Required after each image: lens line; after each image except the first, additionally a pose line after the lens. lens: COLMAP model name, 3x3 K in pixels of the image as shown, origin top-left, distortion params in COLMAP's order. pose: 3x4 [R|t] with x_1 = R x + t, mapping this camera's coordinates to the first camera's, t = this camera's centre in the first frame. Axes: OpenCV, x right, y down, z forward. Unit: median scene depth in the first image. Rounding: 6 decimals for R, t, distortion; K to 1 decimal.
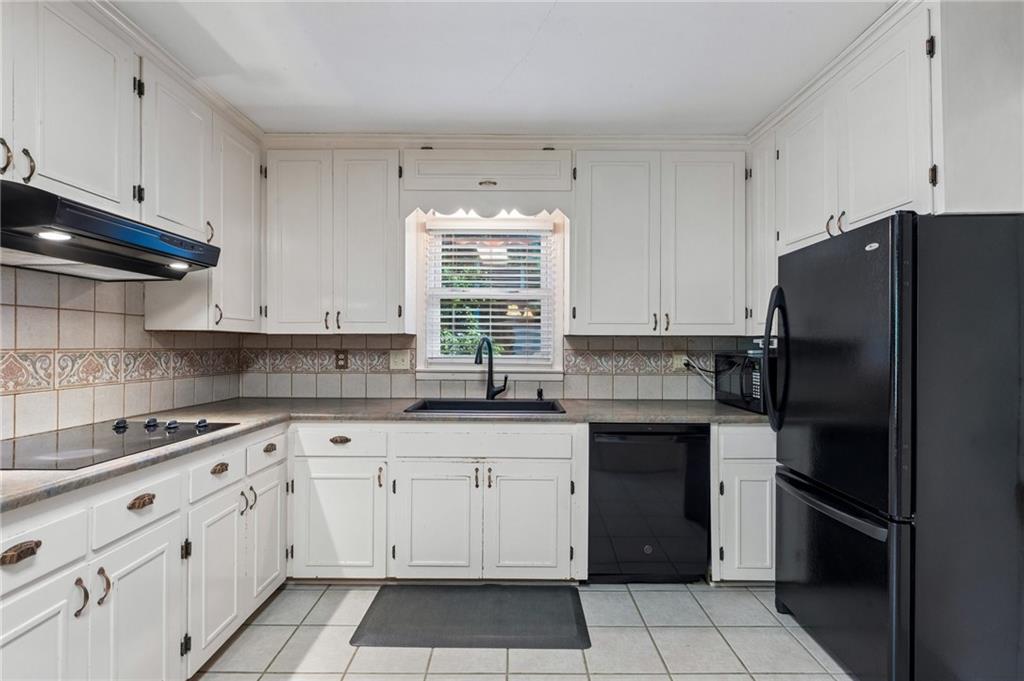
lens RADIAL K [[483.2, 0, 516.1], [0, 483.2, 341.9], [0, 0, 1]] dist [-0.000027, 0.000130]
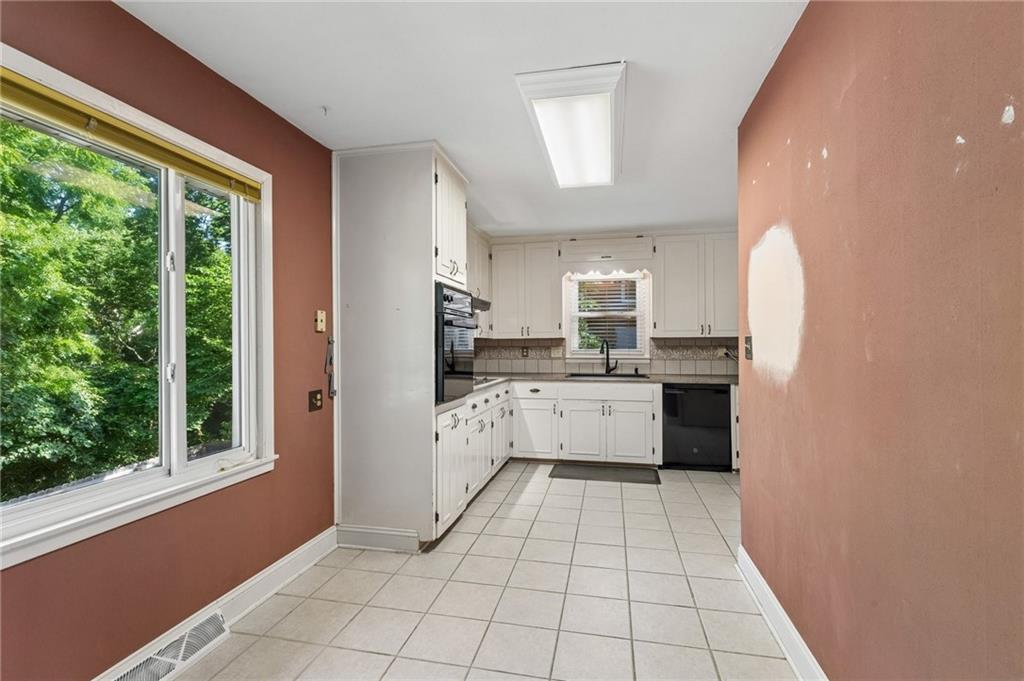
lens RADIAL K [[469.8, 0, 511.5], [0, 469.8, 344.2], [0, 0, 1]] dist [0.004986, 0.000396]
pose [[0.976432, -0.009002, -0.215636, -0.027795], [0.010300, 0.999935, 0.004899, -0.003200], [0.215578, -0.007004, 0.976461, -0.867609]]
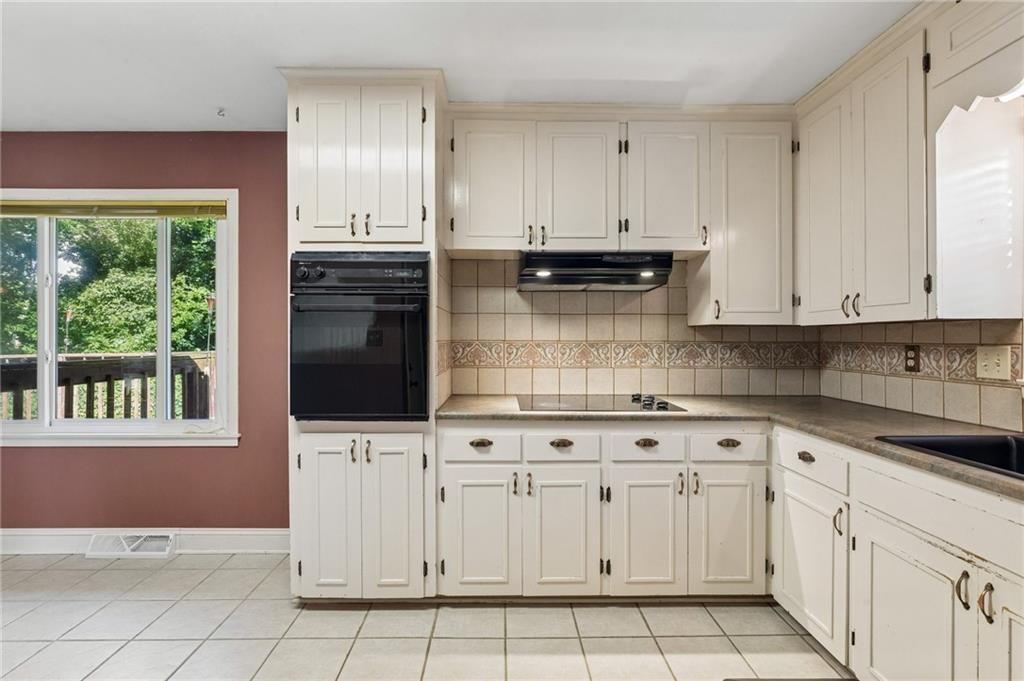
lens RADIAL K [[497.2, 0, 507.2], [0, 497.2, 338.9], [0, 0, 1]] dist [-0.004081, -0.000597]
pose [[0.009153, 0.000086, -0.999958, 0.410875], [0.006281, 0.999980, 0.000144, 0.004326], [0.999938, -0.006282, 0.009152, 0.452244]]
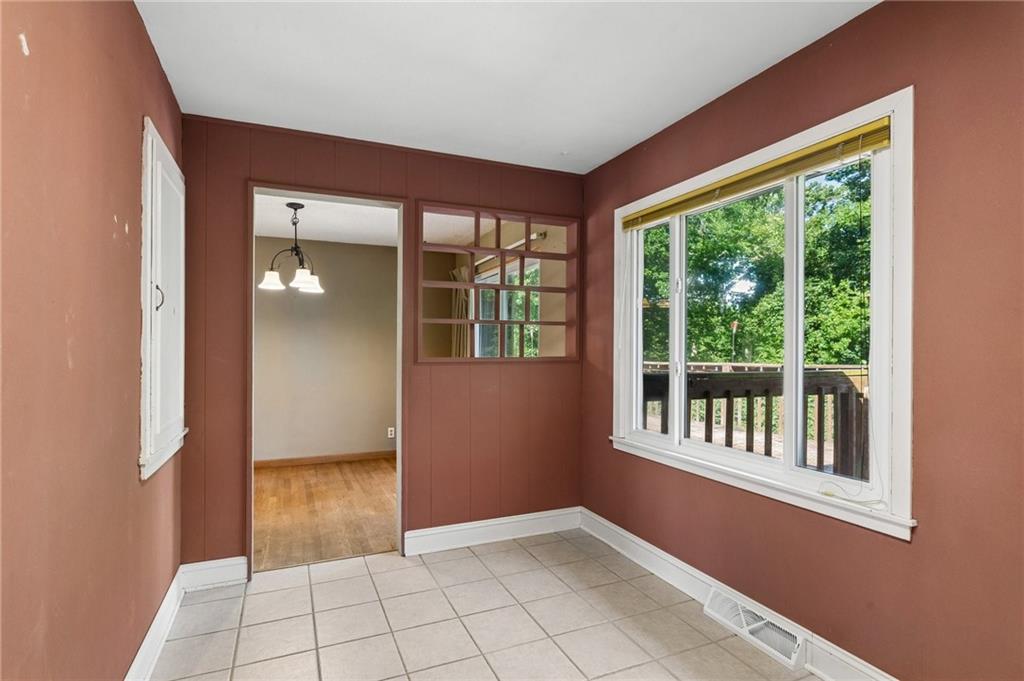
lens RADIAL K [[508.1, 0, 506.7], [0, 508.1, 346.8], [0, 0, 1]] dist [-0.002516, -0.000333]
pose [[-0.919012, -0.005667, -0.394188, 0.036661], [-0.003189, 0.999971, -0.006940, 0.001457], [0.394216, -0.005120, -0.919003, 0.257706]]
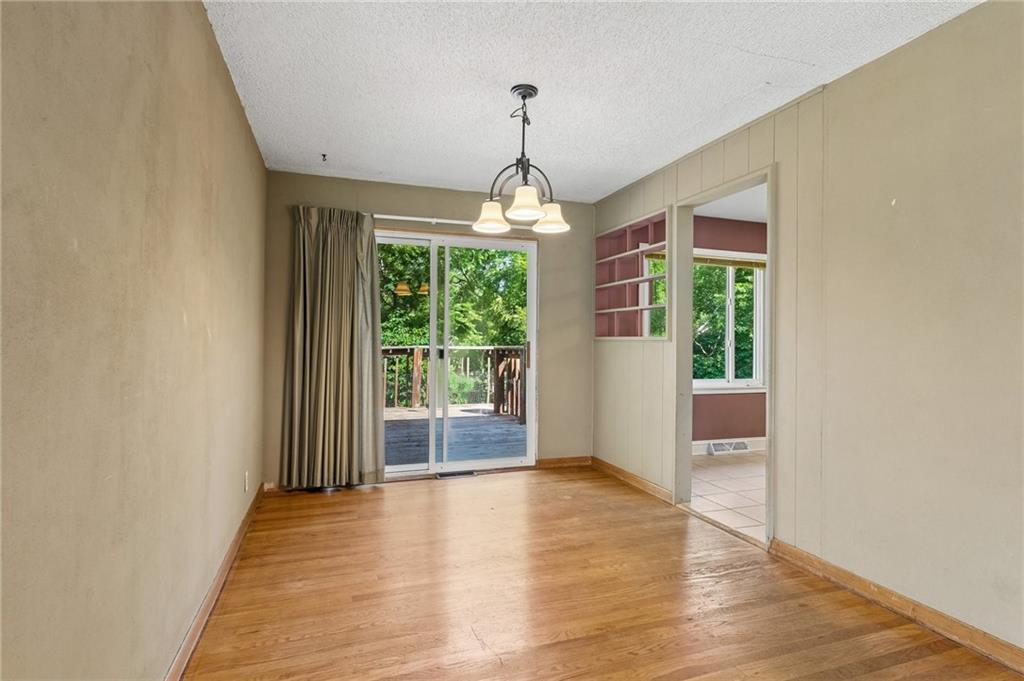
lens RADIAL K [[508.1, 0, 506.7], [0, 508.1, 346.8], [0, 0, 1]] dist [-0.002516, -0.000333]
pose [[0.313732, 0.003851, -0.949504, 0.919608], [0.003809, 0.999979, 0.005314, 0.036853], [0.949504, -0.005284, 0.313711, -1.725576]]
